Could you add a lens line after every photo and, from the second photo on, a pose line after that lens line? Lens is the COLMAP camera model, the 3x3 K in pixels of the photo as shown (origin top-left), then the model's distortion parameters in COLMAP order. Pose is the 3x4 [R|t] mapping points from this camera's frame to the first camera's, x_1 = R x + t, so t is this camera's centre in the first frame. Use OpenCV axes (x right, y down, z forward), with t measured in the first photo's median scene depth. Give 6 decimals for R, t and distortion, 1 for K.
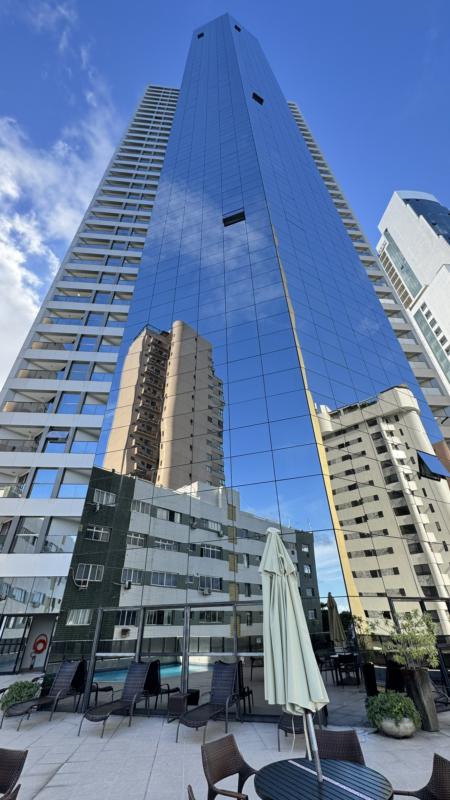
lens RADIAL K [[321.8, 0, 225.0], [0, 321.8, 400.0], [0, 0, 1]] dist [0.000061, -0.000253]
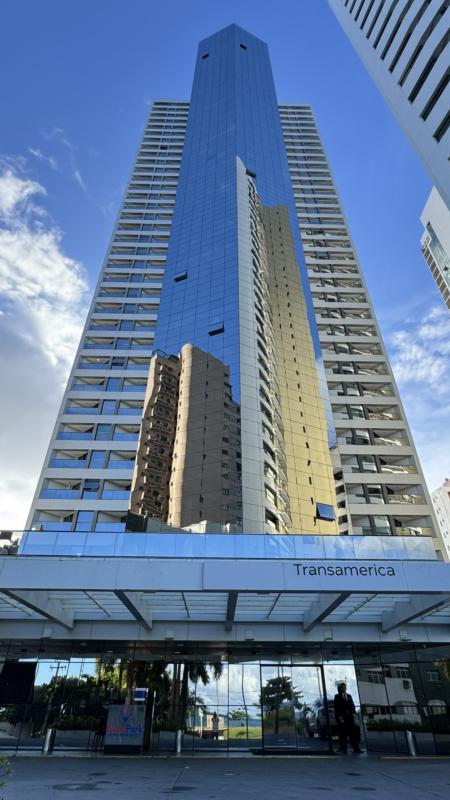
lens RADIAL K [[419.1, 0, 225.5], [0, 419.1, 402.9], [0, 0, 1]] dist [-0.003553, -0.000343]
pose [[0.996892, -0.021112, -0.075902, 0.125027], [0.019614, 0.999599, -0.020425, -0.135728], [0.076303, 0.018873, 0.996906, -0.503818]]
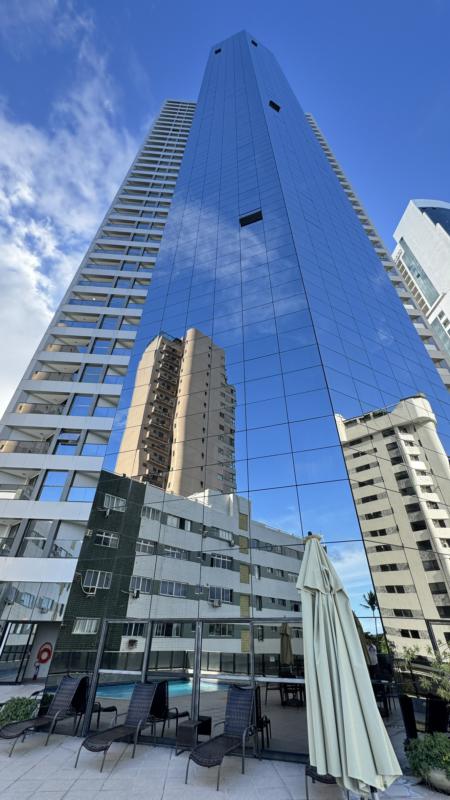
lens RADIAL K [[321.0, 0, 225.0], [0, 321.0, 400.0], [0, 0, 1]] dist [-0.000973, 0.000042]
pose [[0.999265, 0.012475, -0.036244, -0.005331], [-0.013459, 0.999543, -0.027055, 0.011103], [0.035890, 0.027522, 0.998977, 0.022339]]
